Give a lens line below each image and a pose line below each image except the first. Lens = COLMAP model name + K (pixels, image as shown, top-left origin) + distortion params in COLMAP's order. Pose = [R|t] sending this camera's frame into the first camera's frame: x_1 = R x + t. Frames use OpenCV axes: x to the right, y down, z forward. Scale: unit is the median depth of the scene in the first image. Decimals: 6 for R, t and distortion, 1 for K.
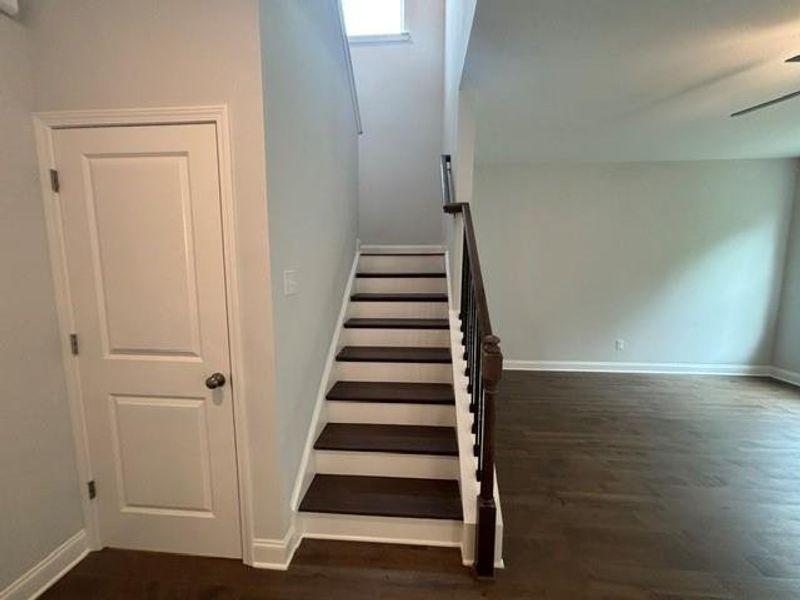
lens RADIAL K [[324.1, 0, 402.8], [0, 324.1, 303.7], [0, 0, 1]] dist [0.009477, -0.000044]
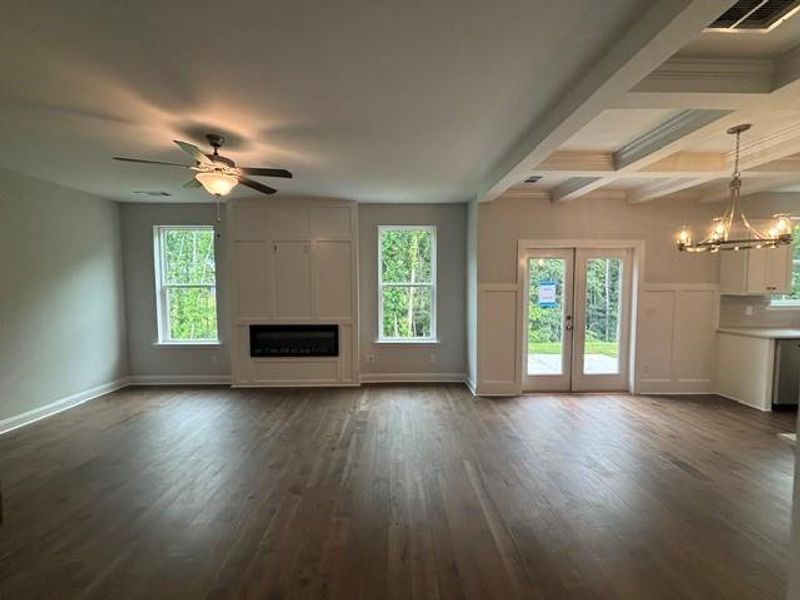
lens RADIAL K [[319.0, 0, 398.7], [0, 319.0, 301.6], [0, 0, 1]] dist [0.000191, -0.000046]
pose [[-0.100583, -0.050964, 0.993622, -0.153765], [0.124645, 0.990173, 0.063405, -0.045649], [-0.987090, 0.130227, -0.093243, 0.206895]]
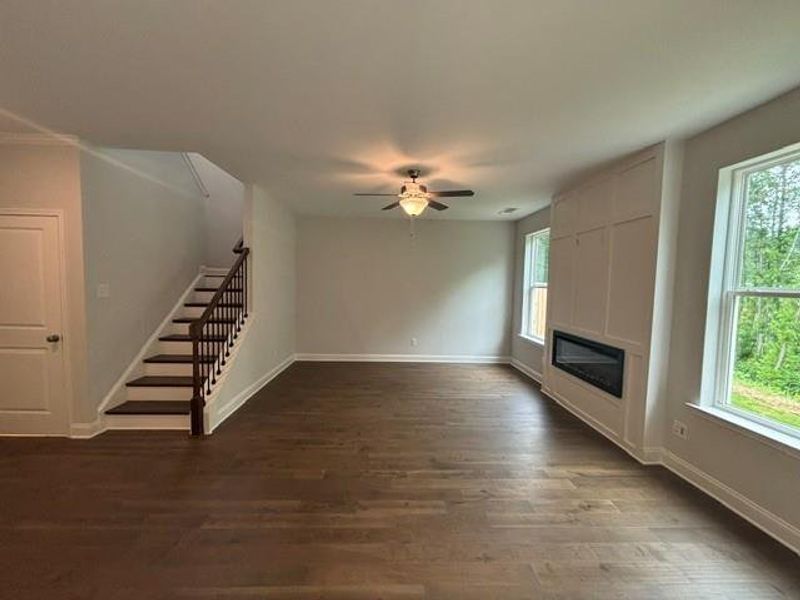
lens RADIAL K [[319.0, 0, 398.7], [0, 319.0, 301.6], [0, 0, 1]] dist [0.000191, -0.000046]
pose [[0.993444, 0.017212, 0.113016, 0.753406], [-0.009694, 0.997723, -0.066744, 0.069589], [-0.113907, 0.065211, 0.991349, -0.691004]]
